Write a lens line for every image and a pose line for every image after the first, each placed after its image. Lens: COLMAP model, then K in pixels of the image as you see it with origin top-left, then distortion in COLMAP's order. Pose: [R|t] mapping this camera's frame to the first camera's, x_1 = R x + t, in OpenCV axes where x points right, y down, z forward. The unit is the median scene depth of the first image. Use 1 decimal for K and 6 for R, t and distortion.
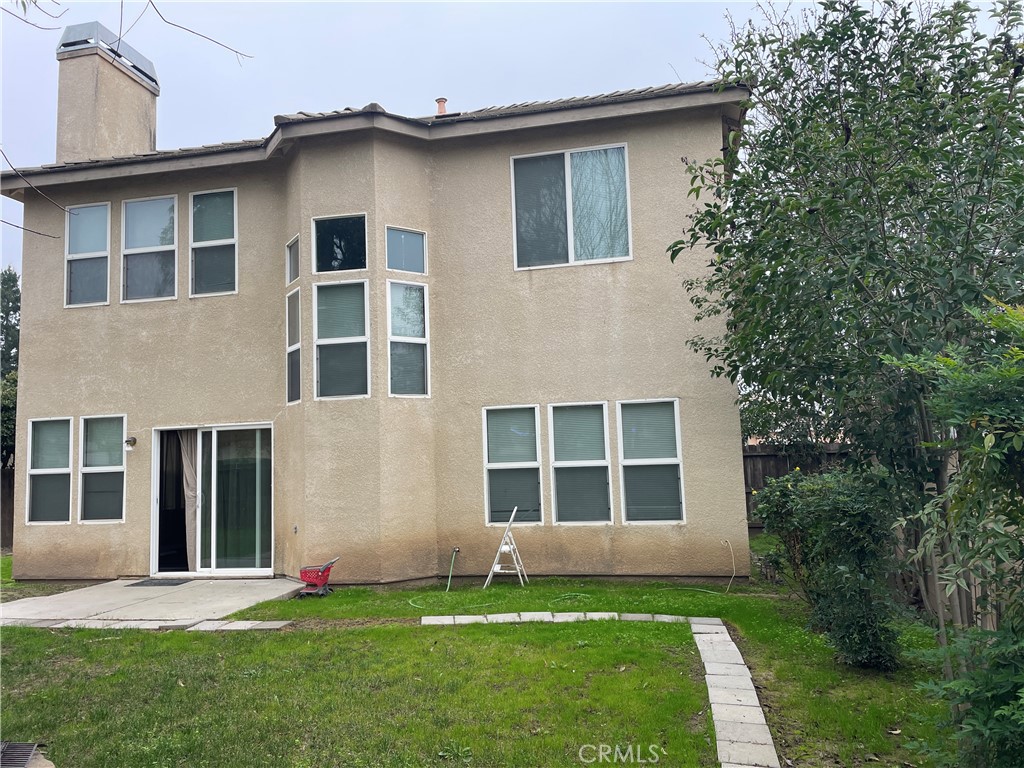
lens RADIAL K [[778.6, 0, 512.0], [0, 778.6, 384.0], [0, 0, 1]] dist [0.112001, -0.137889]
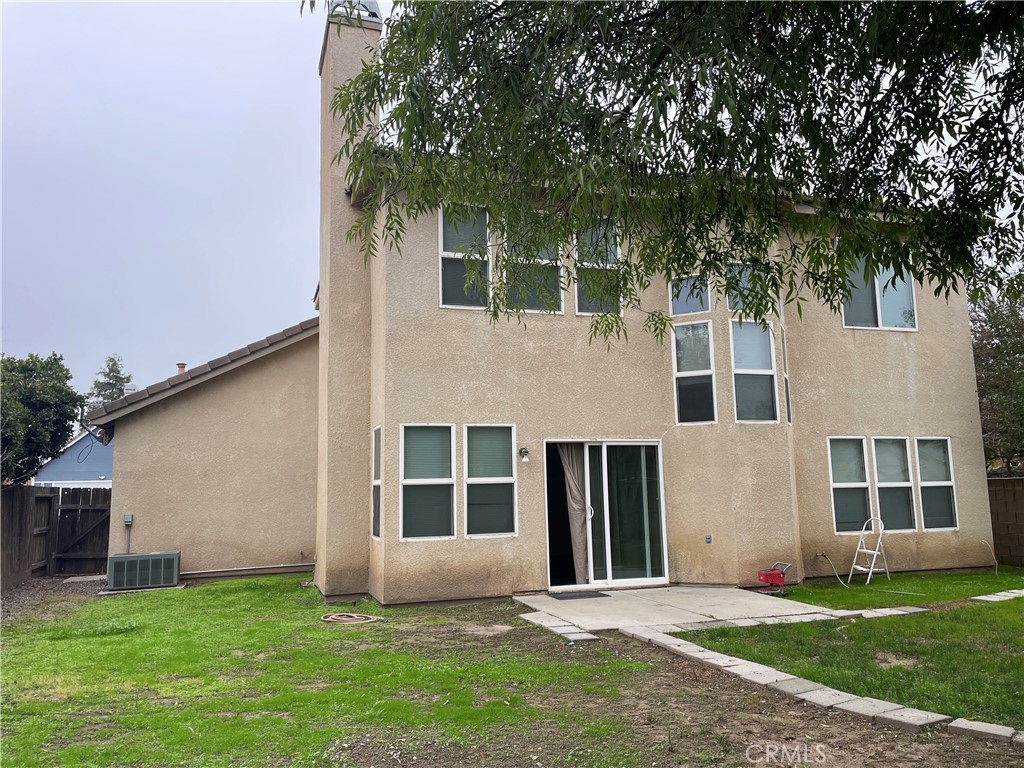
lens RADIAL K [[774.5, 0, 507.9], [0, 774.5, 379.6], [0, 0, 1]] dist [0.110909, -0.144673]
pose [[0.856217, 0.084888, 0.509595, -1.026228], [-0.059081, 0.996026, -0.066650, 0.049278], [-0.513227, 0.026960, 0.857829, 0.189361]]
